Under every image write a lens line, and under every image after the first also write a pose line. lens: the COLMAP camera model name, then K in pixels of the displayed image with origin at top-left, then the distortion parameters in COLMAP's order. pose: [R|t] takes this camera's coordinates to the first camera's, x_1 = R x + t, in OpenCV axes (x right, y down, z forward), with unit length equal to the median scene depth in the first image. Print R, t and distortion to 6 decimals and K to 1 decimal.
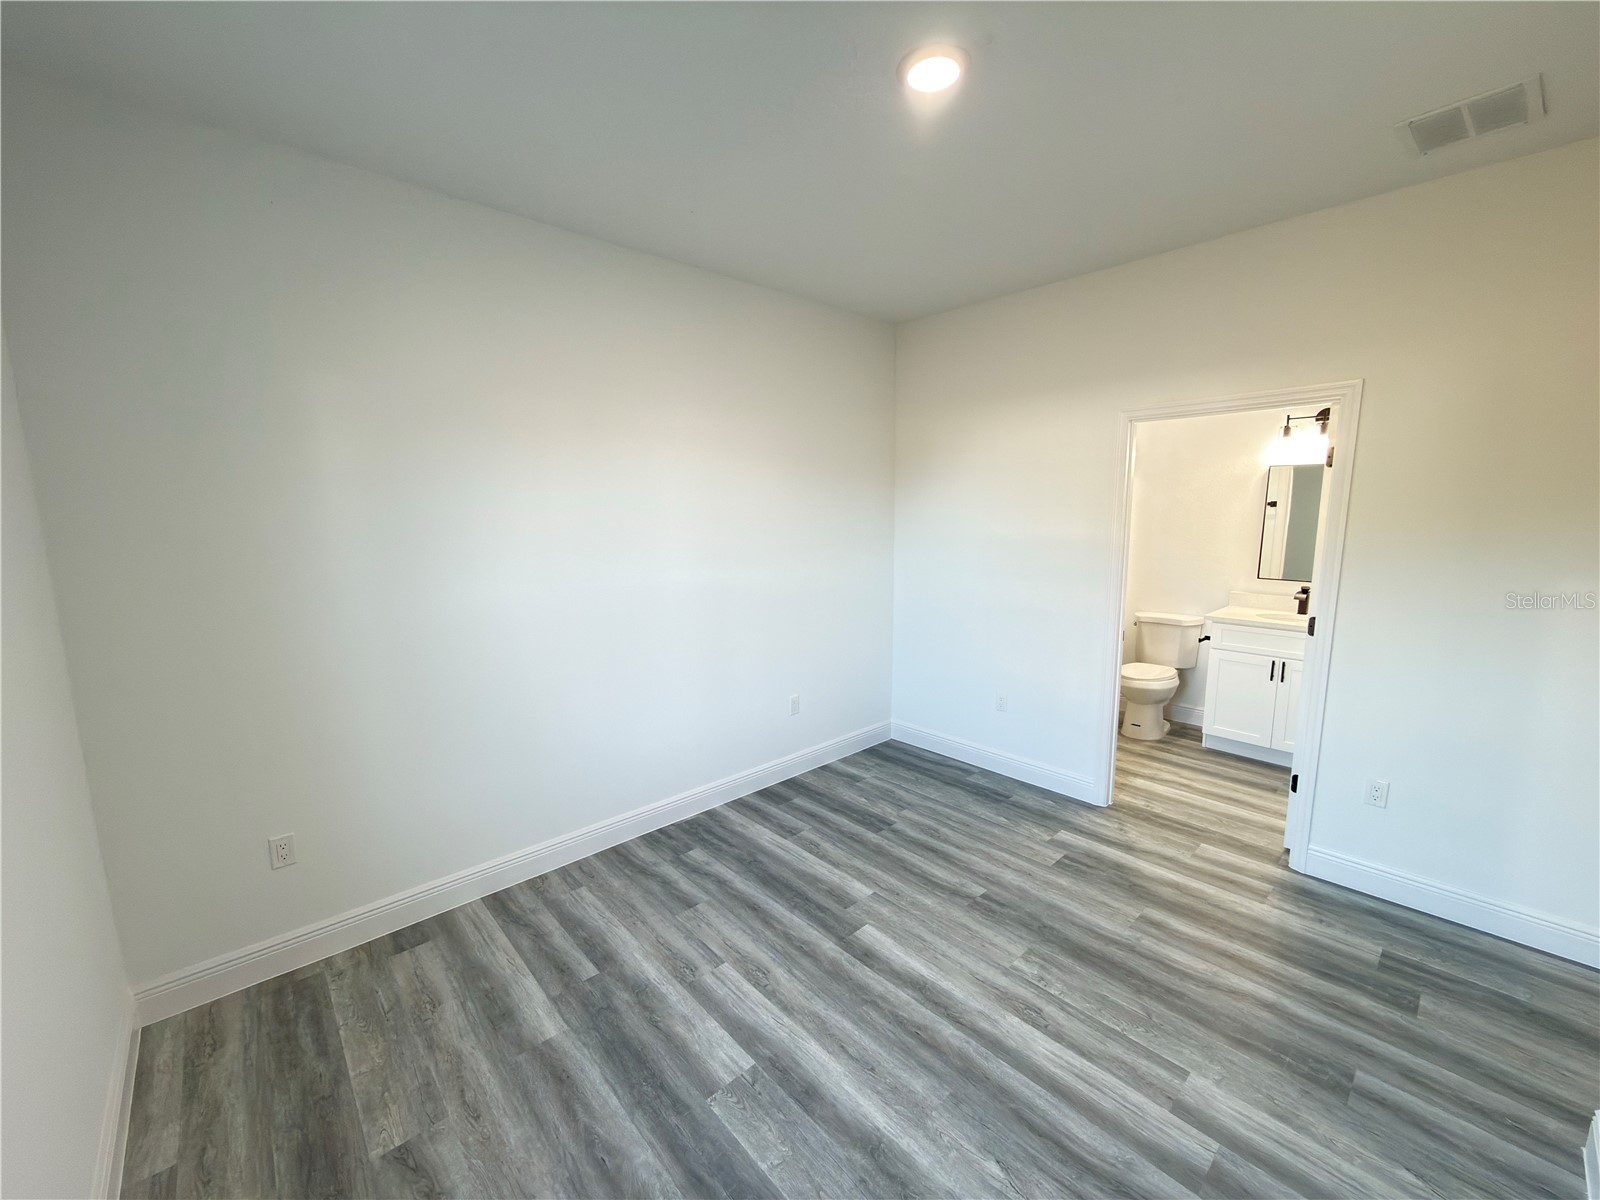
lens RADIAL K [[636.7, 0, 798.0], [0, 636.7, 602.1], [0, 0, 1]] dist [0.001076, -0.000201]
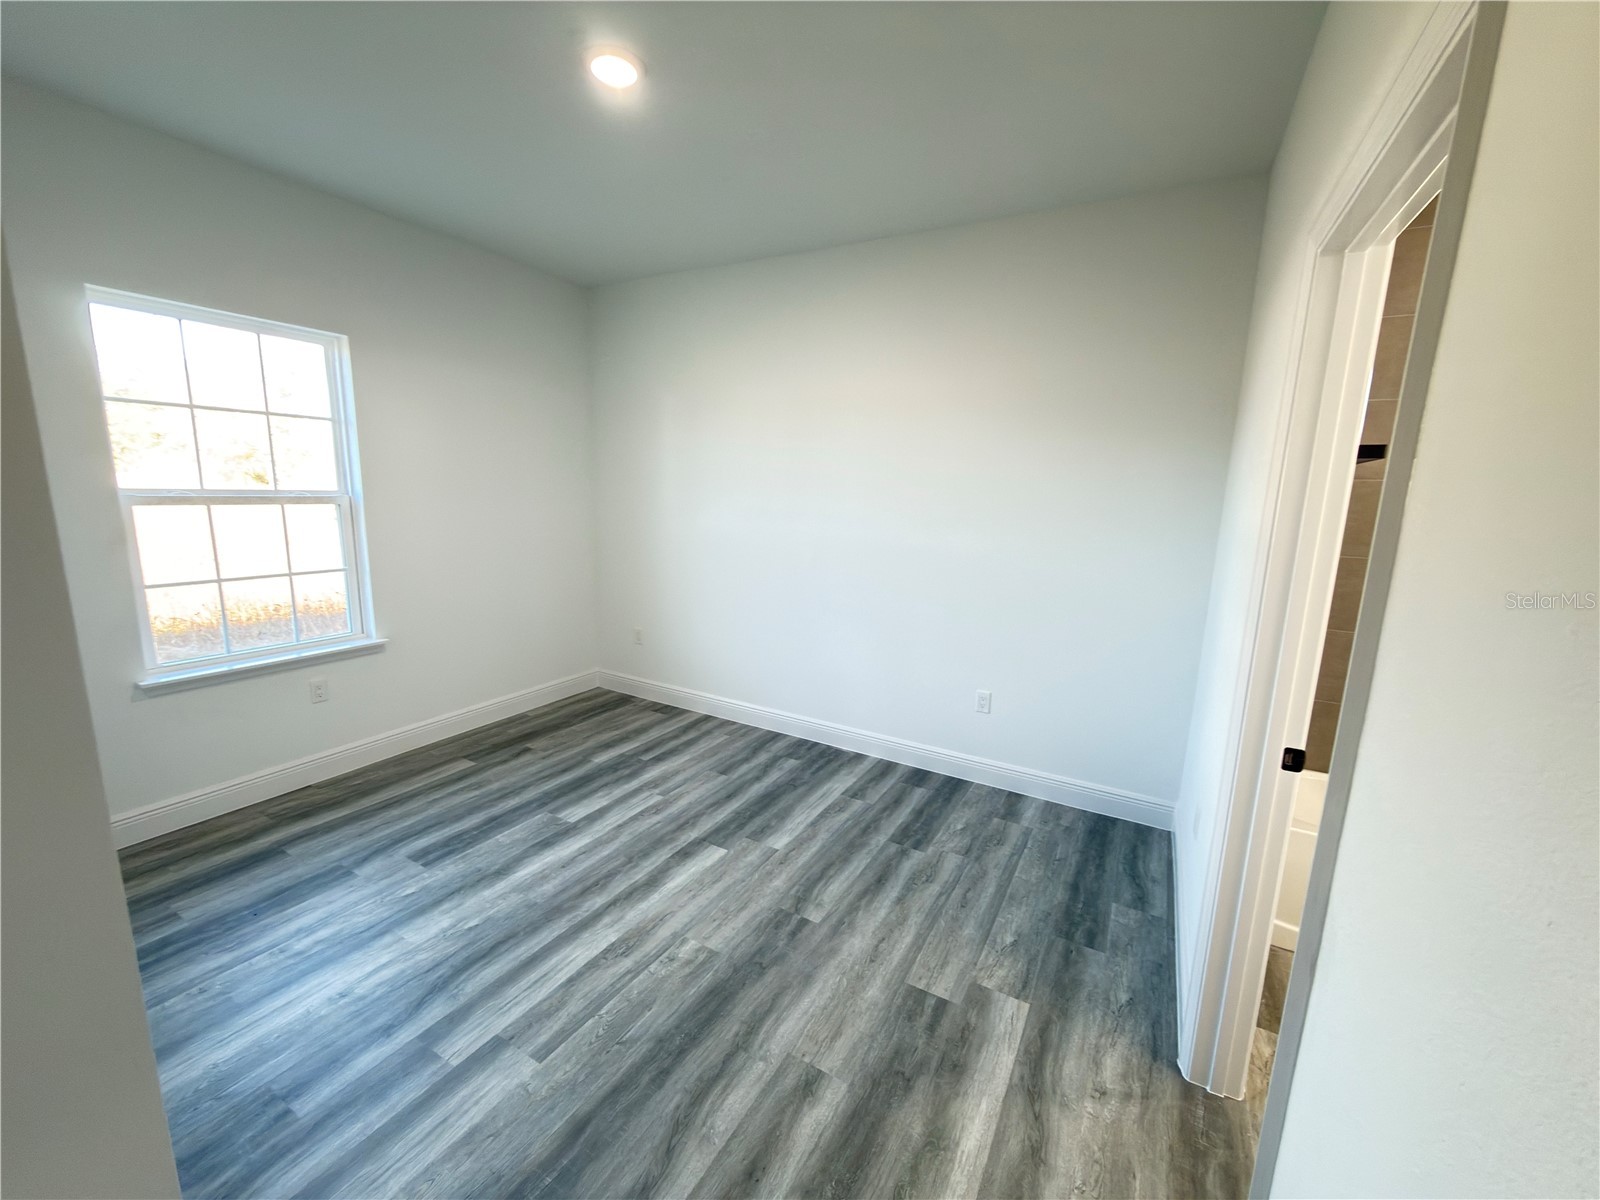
lens RADIAL K [[636.7, 0, 798.0], [0, 636.7, 602.1], [0, 0, 1]] dist [0.001076, -0.000201]
pose [[0.306736, 0.187533, -0.933137, 1.137067], [-0.176117, 0.974650, 0.137983, -0.073199], [0.935359, 0.122017, 0.331988, 0.753246]]
